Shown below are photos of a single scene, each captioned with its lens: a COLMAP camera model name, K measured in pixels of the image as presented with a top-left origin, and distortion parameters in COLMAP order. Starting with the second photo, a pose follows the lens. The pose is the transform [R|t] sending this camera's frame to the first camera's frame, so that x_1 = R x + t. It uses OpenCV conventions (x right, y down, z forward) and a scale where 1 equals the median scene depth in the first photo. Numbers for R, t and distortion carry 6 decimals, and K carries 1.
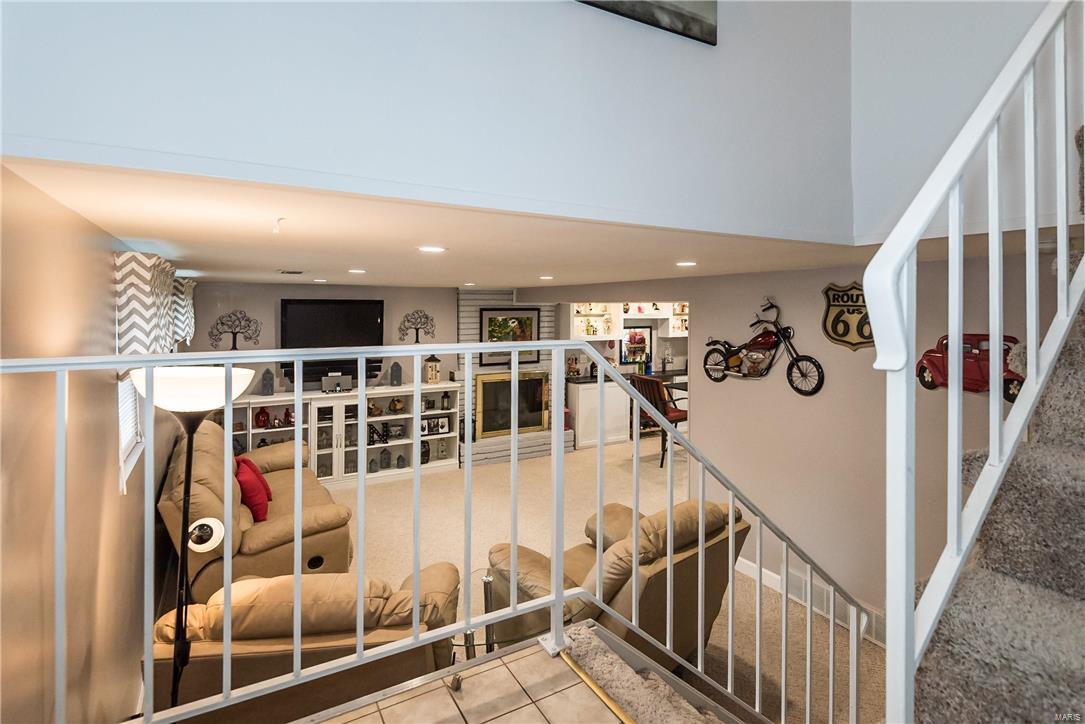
lens RADIAL K [[545.0, 0, 542.5], [0, 545.0, 362.0], [0, 0, 1]] dist [0.001633, 0.000625]
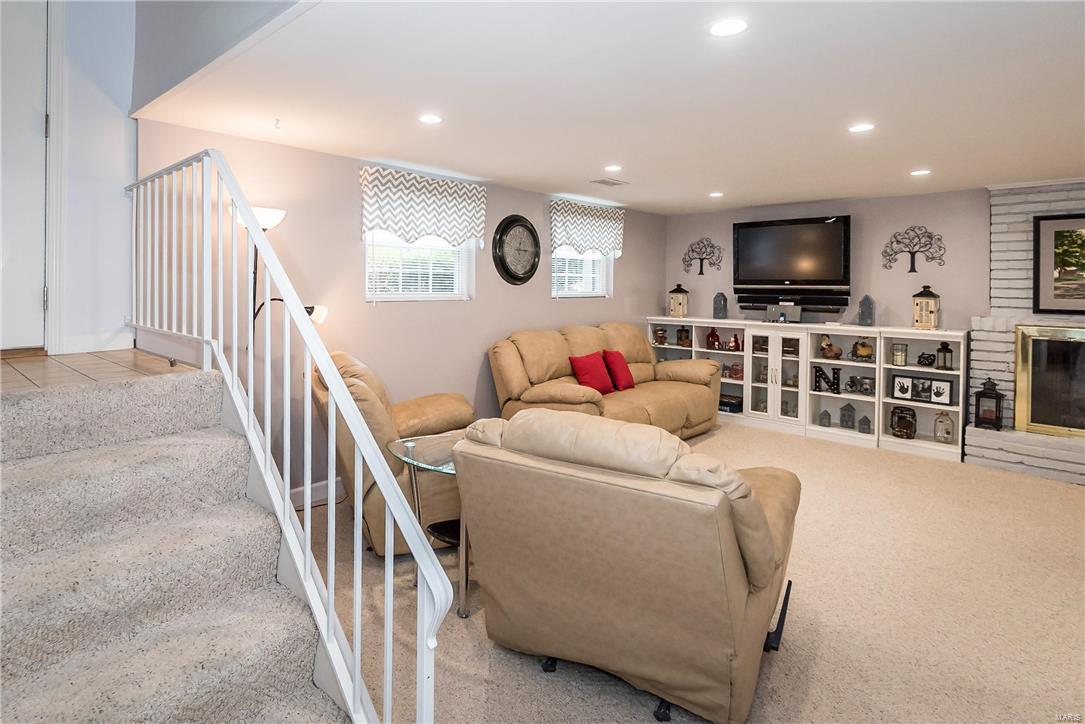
lens RADIAL K [[641.0, 0, 542.5], [0, 641.0, 362.0], [0, 0, 1]] dist [-0.000266, -0.001174]
pose [[0.245231, 0.092499, -0.965042, 0.529854], [-0.104912, 0.992124, 0.068435, 0.084009], [0.963771, 0.084462, 0.253004, 0.339445]]
